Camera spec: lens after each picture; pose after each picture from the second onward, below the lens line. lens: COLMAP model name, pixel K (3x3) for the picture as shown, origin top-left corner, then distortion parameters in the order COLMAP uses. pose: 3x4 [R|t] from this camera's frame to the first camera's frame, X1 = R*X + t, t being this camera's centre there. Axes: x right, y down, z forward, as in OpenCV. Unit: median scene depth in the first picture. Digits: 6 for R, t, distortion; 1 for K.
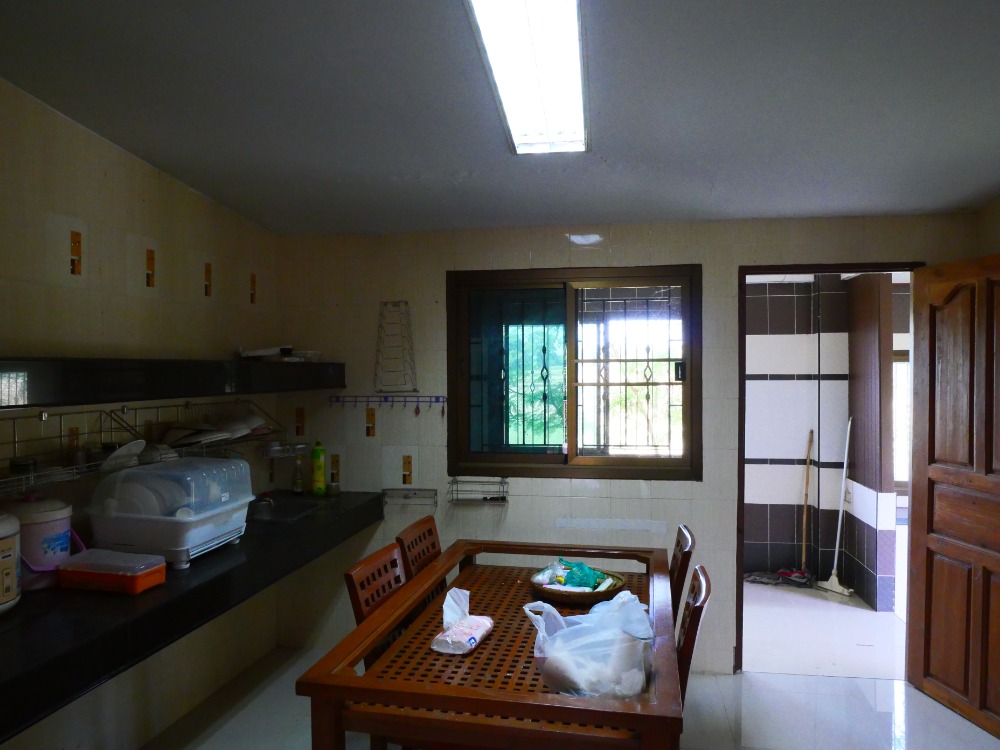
lens RADIAL K [[736.7, 0, 501.6], [0, 736.7, 377.8], [0, 0, 1]] dist [-0.029110, 0.009007]
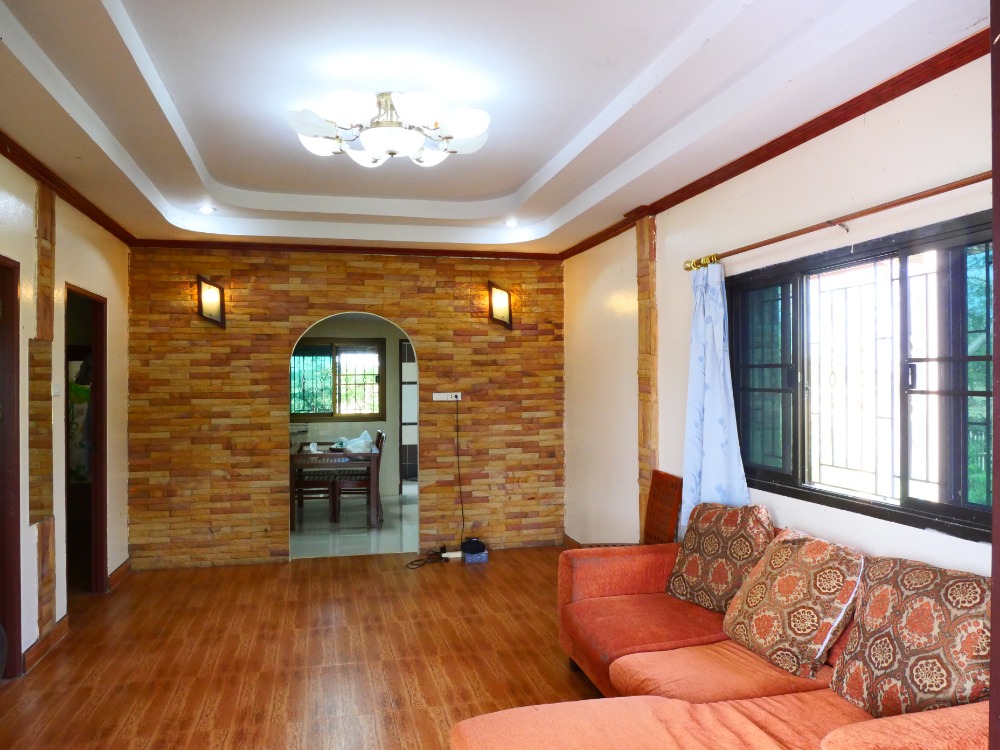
lens RADIAL K [[736.7, 0, 500.8], [0, 736.7, 378.1], [0, 0, 1]] dist [-0.029110, 0.009007]
pose [[0.898846, -0.000864, 0.438264, -0.333078], [0.007194, 0.999892, -0.012783, 0.016048], [-0.438206, 0.014643, 0.898755, -1.003885]]
